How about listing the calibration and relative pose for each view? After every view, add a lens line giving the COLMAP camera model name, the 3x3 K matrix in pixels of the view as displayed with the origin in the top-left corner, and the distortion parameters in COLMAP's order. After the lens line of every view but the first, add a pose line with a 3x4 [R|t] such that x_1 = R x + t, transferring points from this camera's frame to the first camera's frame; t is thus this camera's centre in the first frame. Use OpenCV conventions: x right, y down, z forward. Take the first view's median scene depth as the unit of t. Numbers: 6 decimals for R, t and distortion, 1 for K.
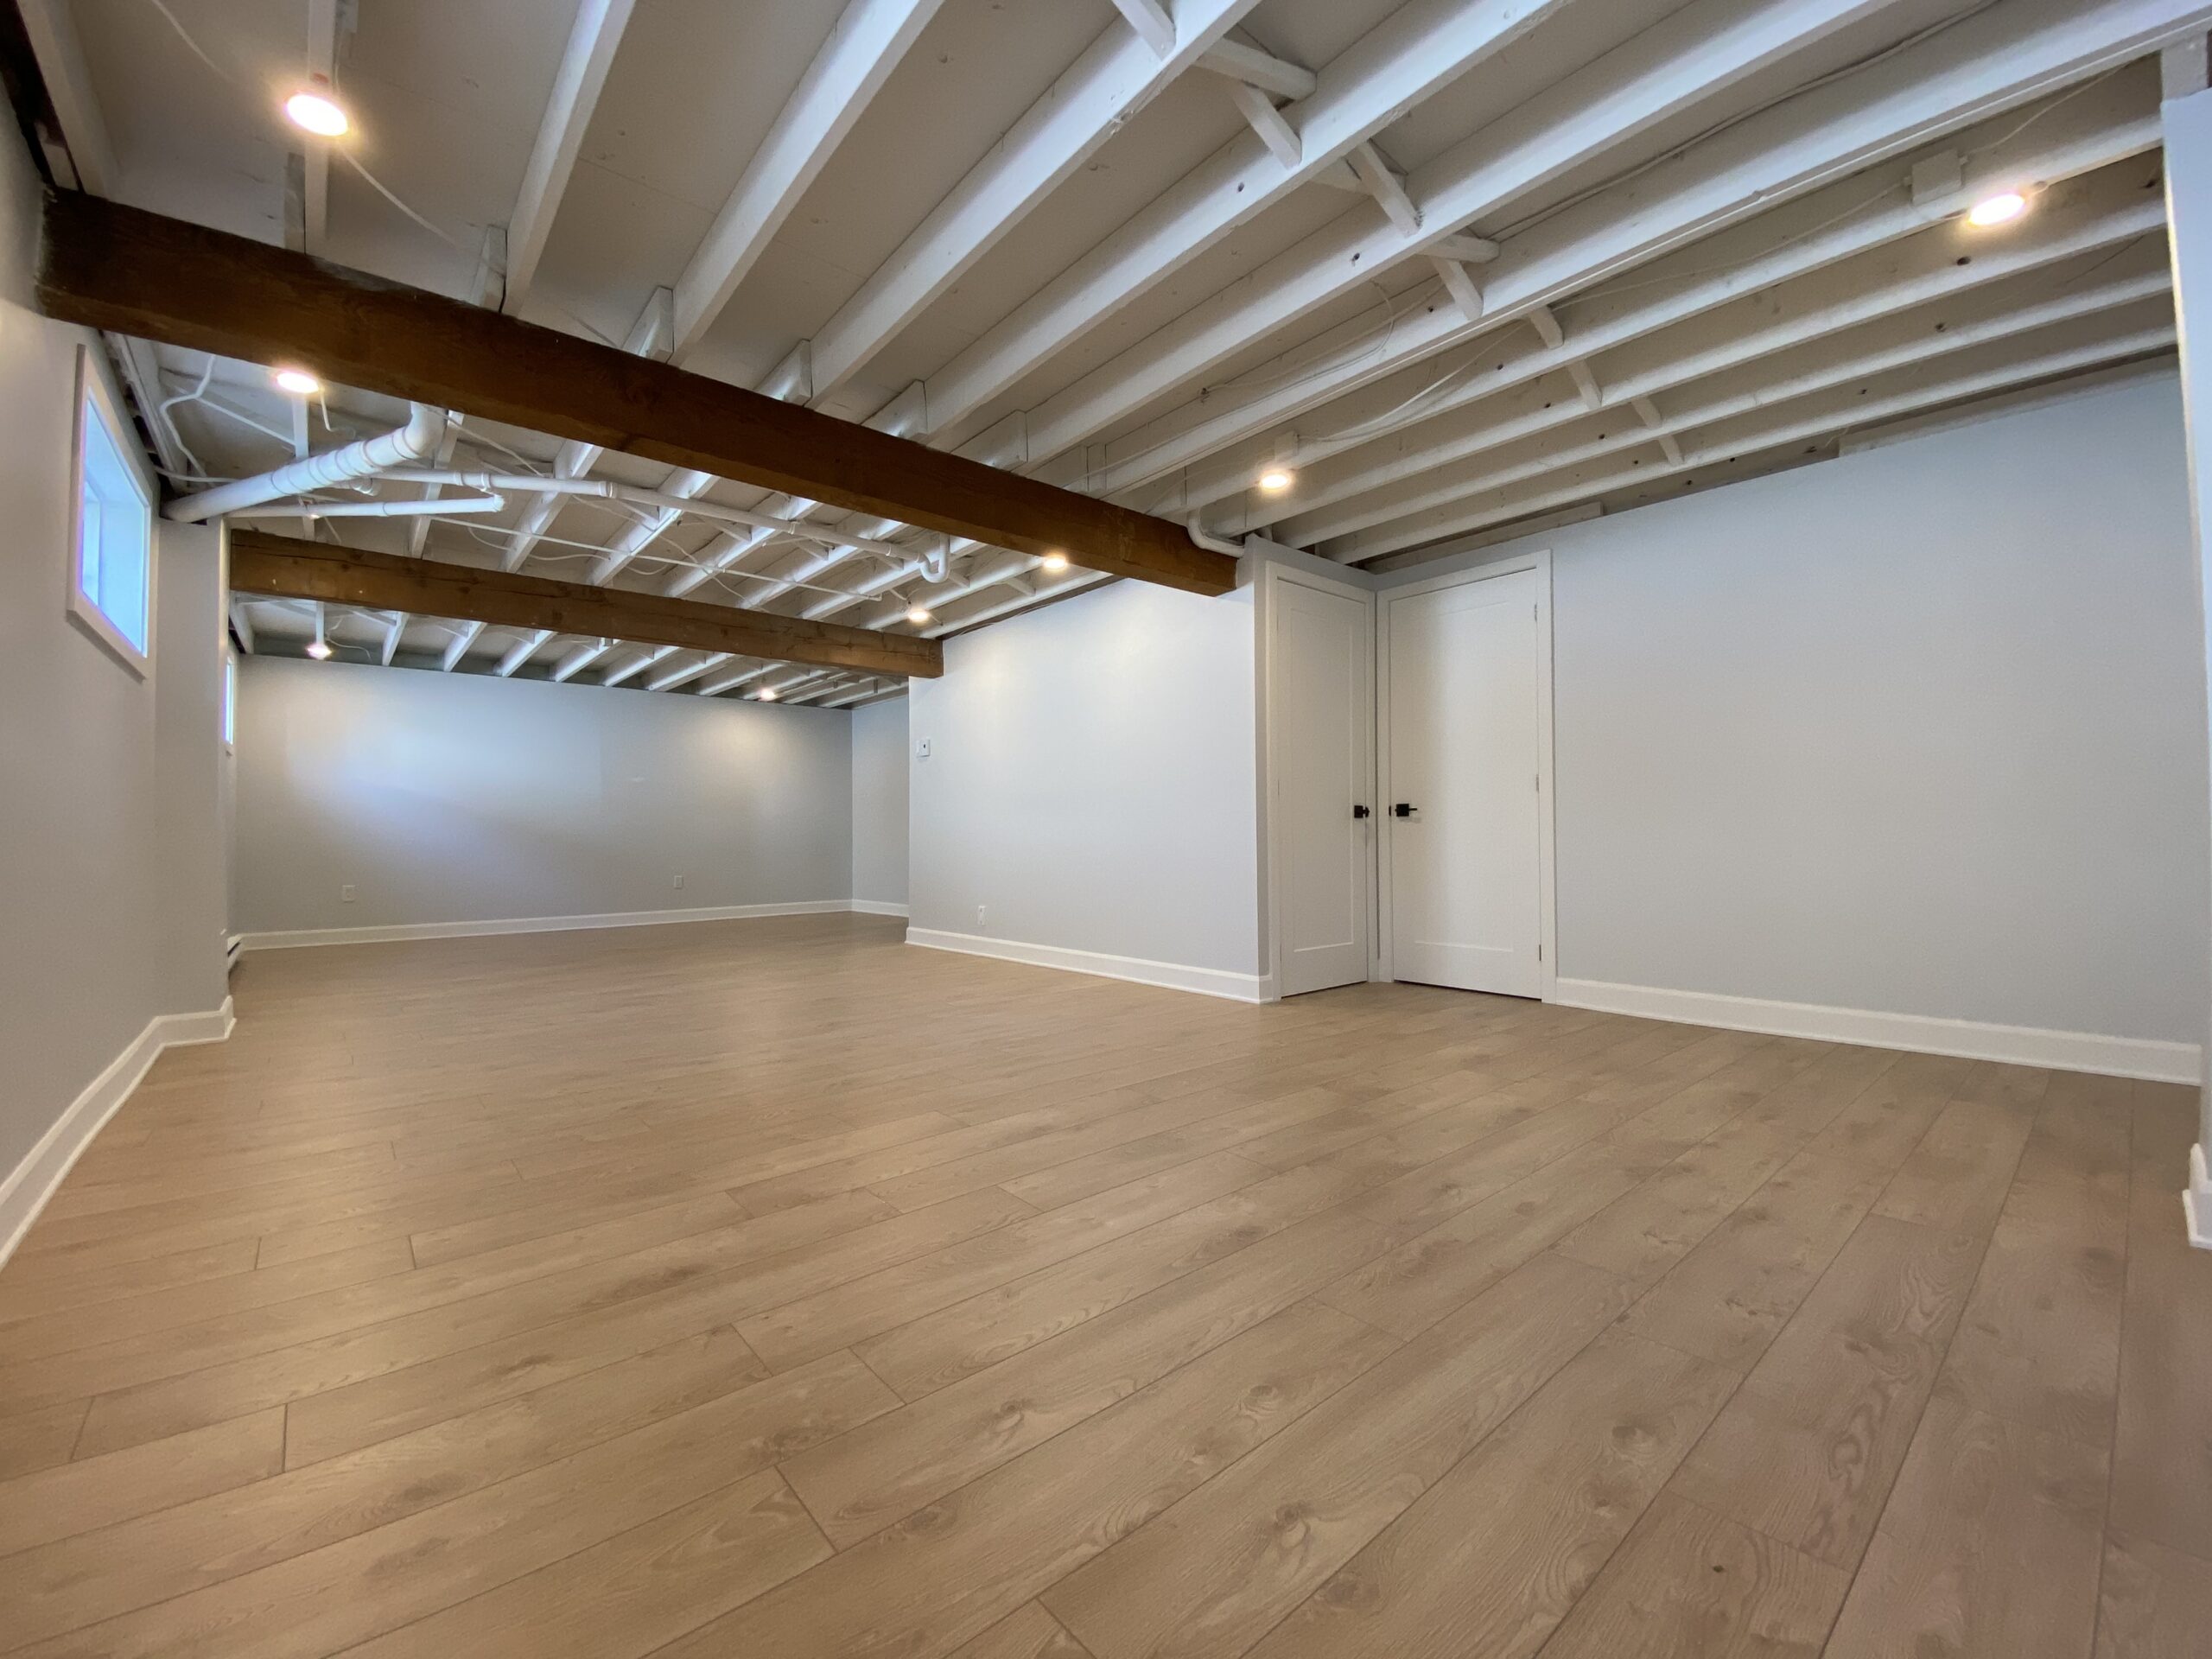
lens RADIAL K [[898.2, 0, 1092.1], [0, 898.2, 824.6], [0, 0, 1]] dist [0.001818, -0.009650]
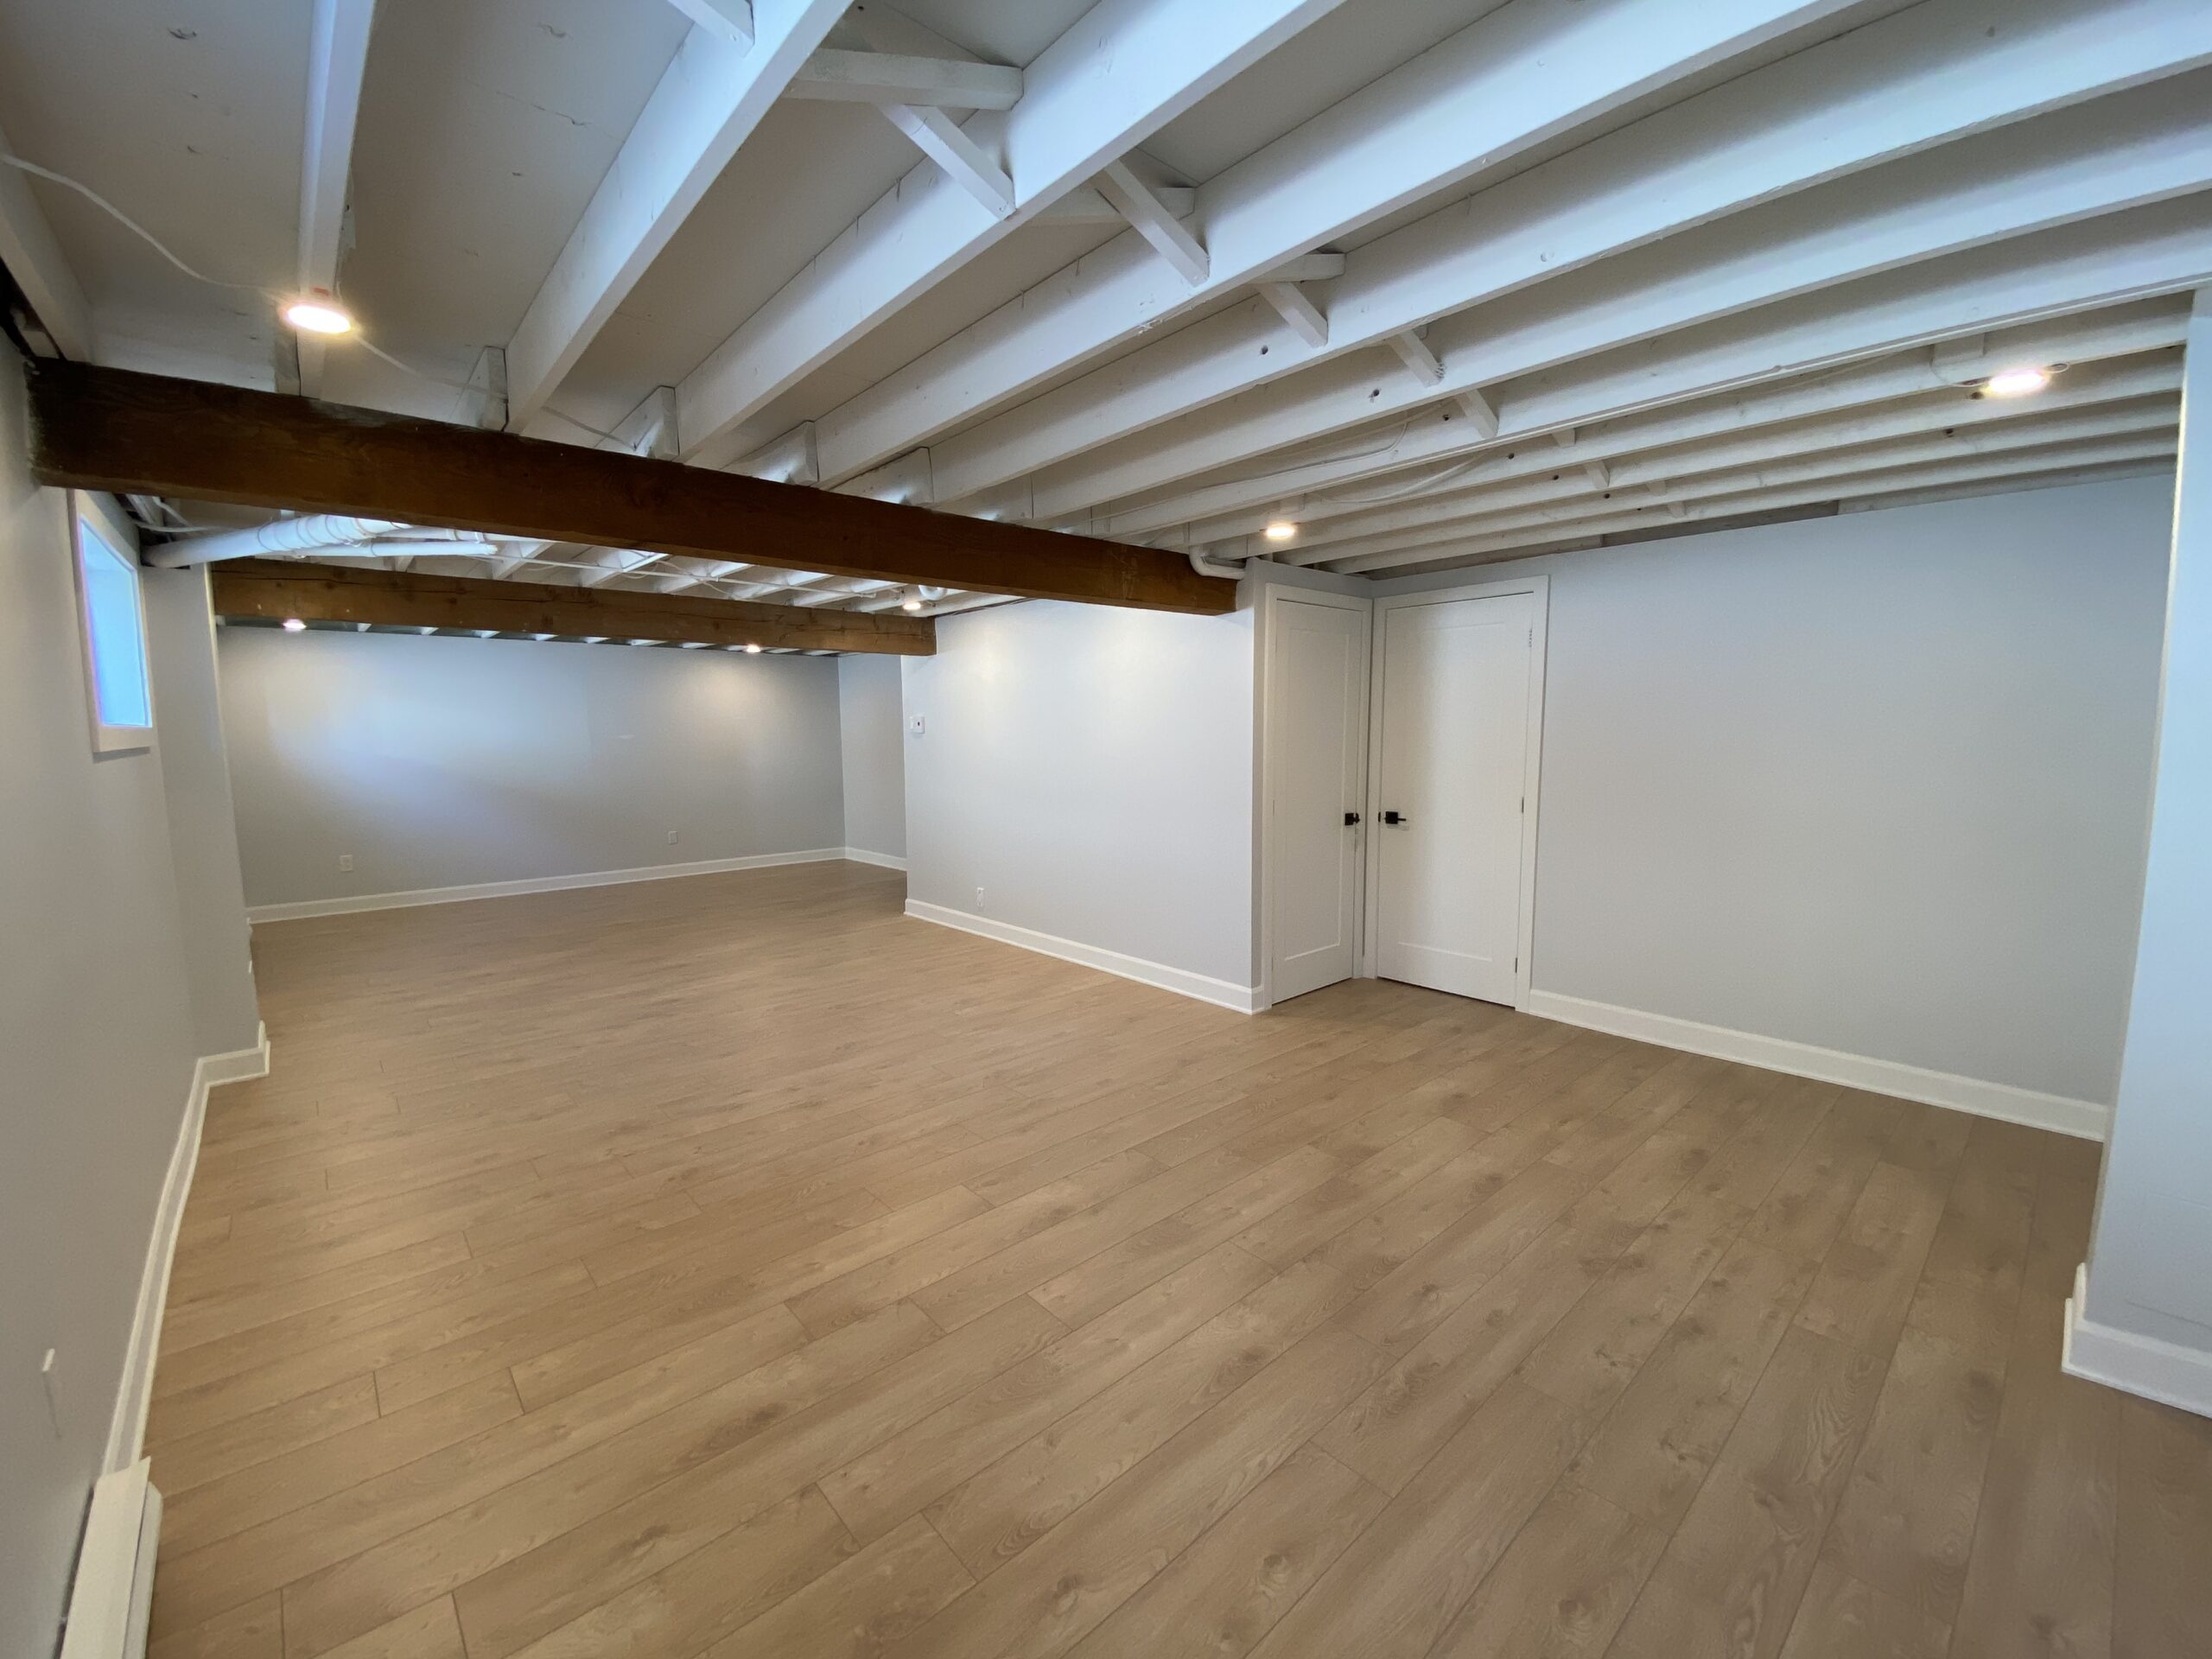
lens RADIAL K [[898.2, 0, 1092.5], [0, 898.2, 823.1], [0, 0, 1]] dist [0.001818, -0.009650]
pose [[0.999772, -0.004531, 0.020878, -0.043191], [0.001984, 0.992722, 0.120409, -0.292234], [-0.021272, -0.120340, 0.992505, -0.038866]]
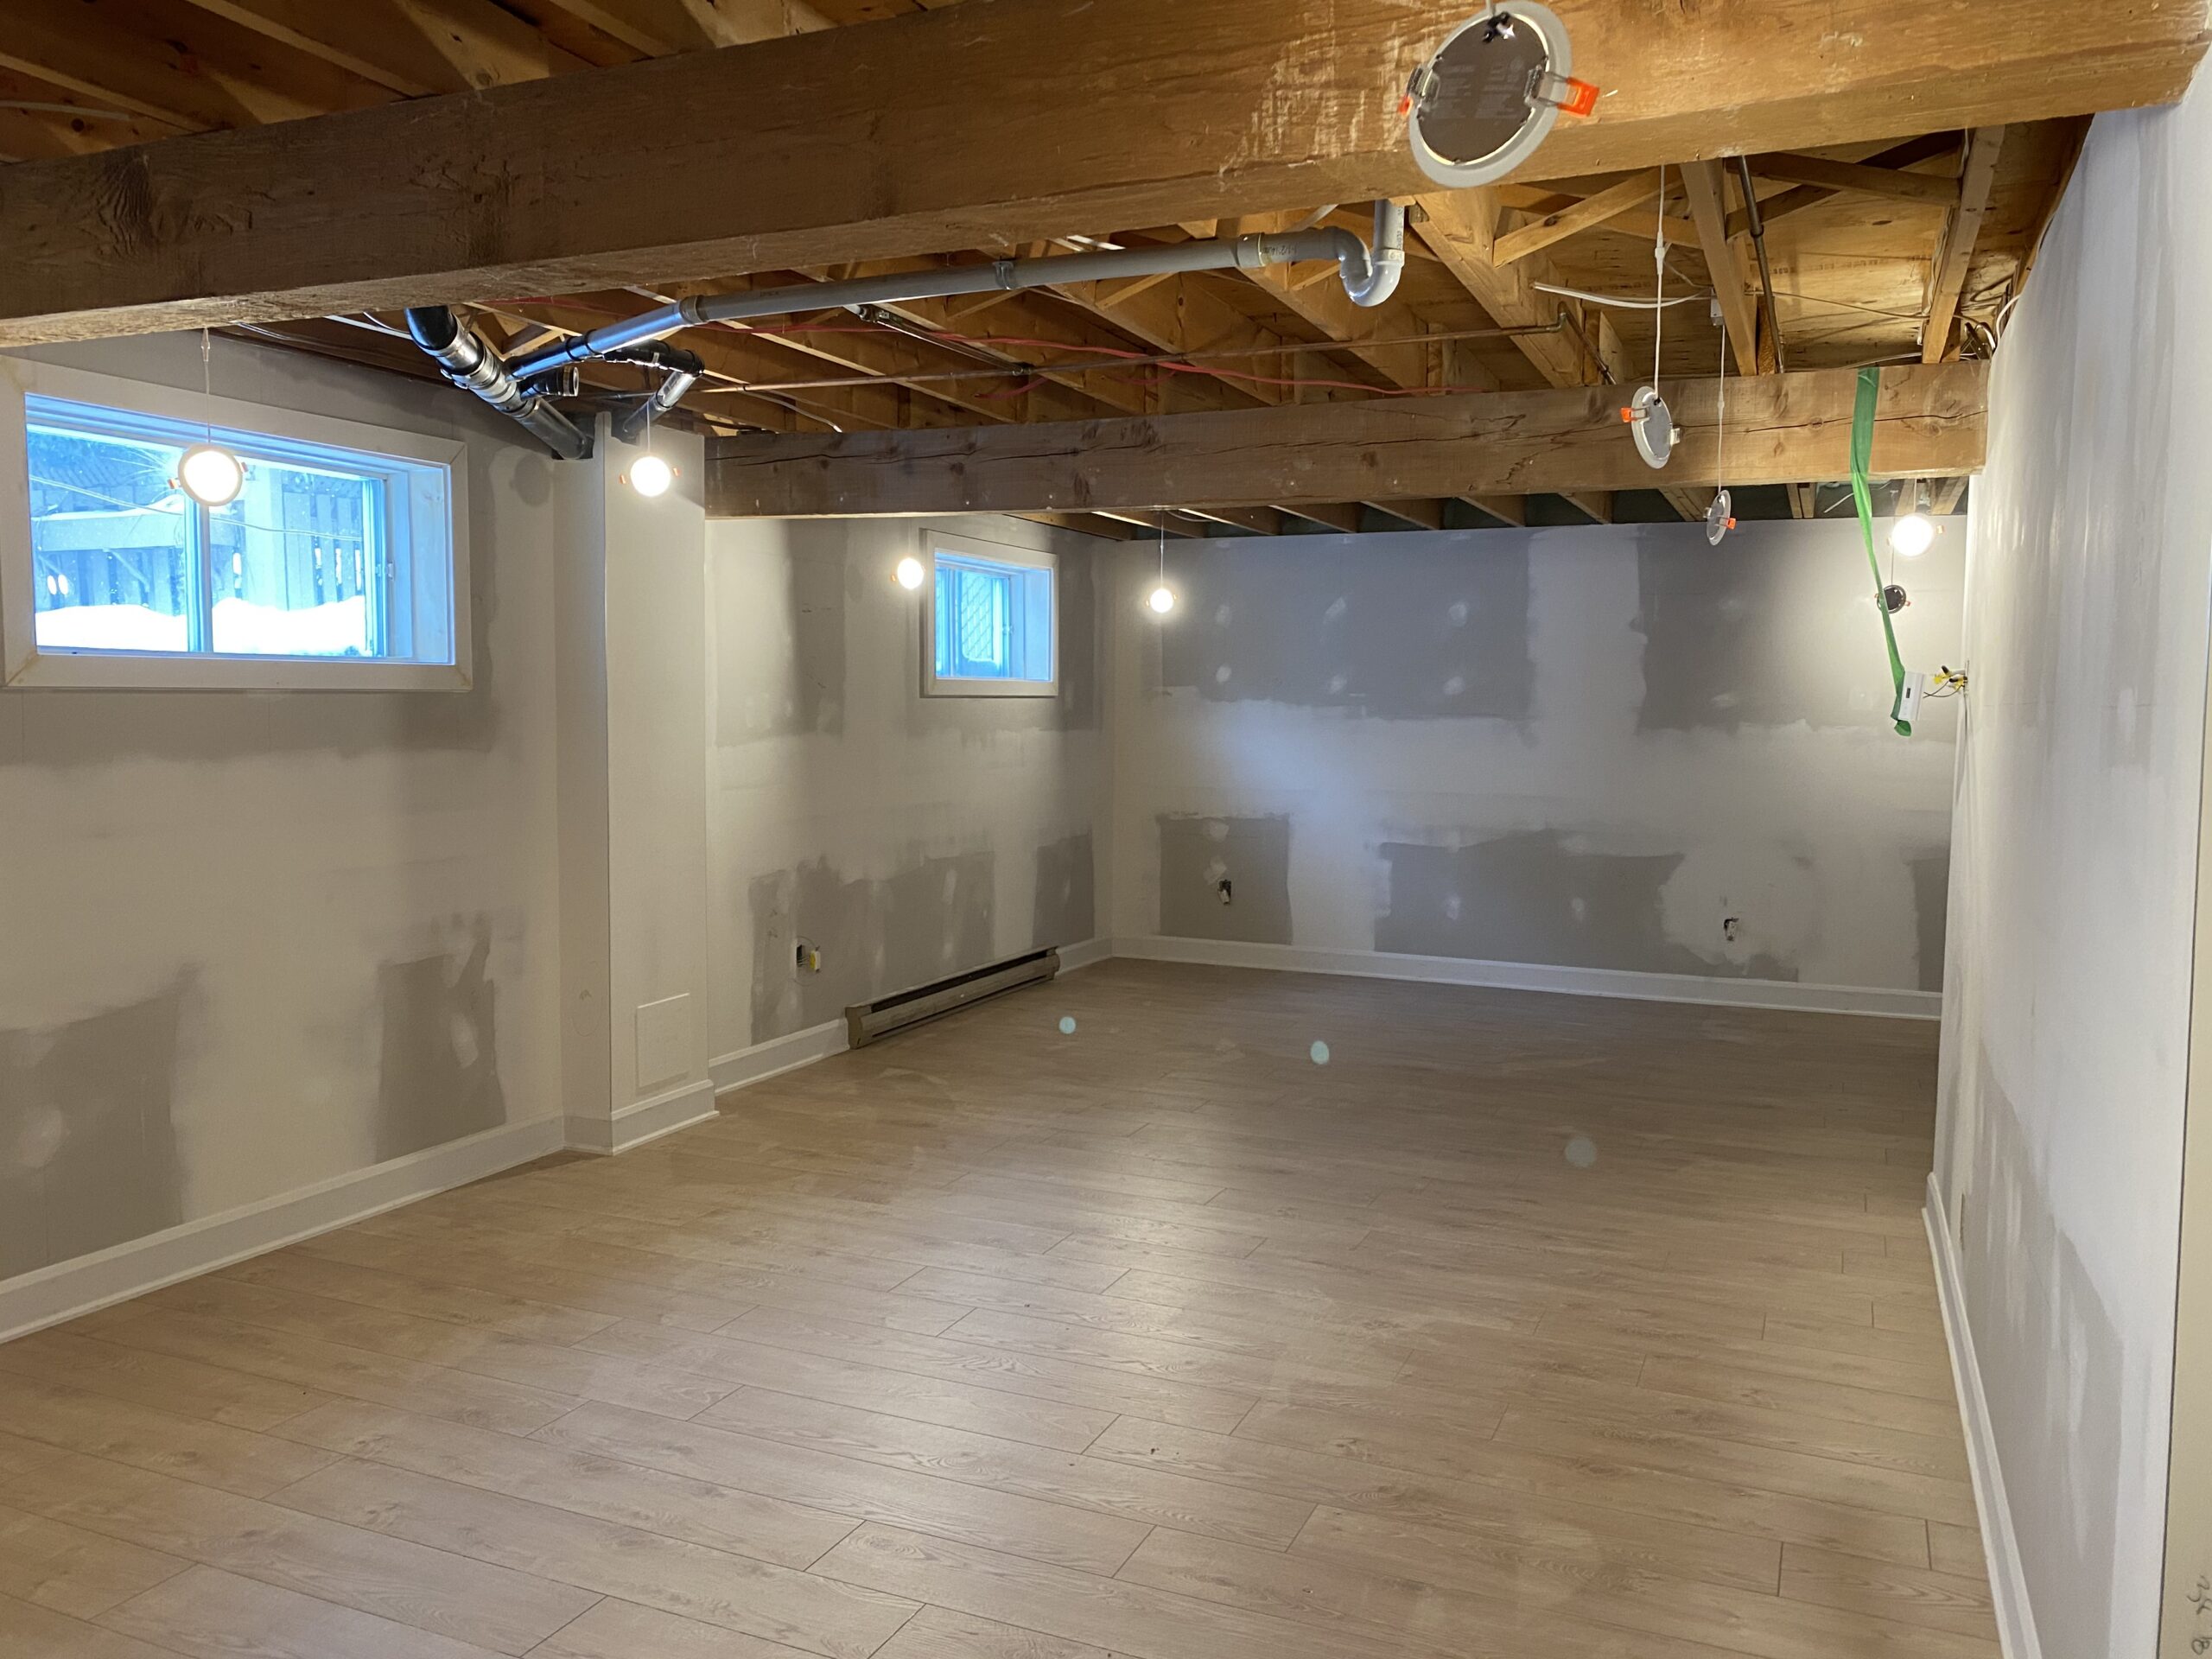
lens RADIAL K [[1695.7, 0, 1118.6], [0, 1695.7, 835.2], [0, 0, 1]] dist [0.013319, 0.004045]
pose [[0.447901, 0.081804, -0.890333, 0.766205], [-0.002838, 0.995931, 0.090079, -0.260540], [0.894079, -0.037819, 0.446311, 1.252338]]
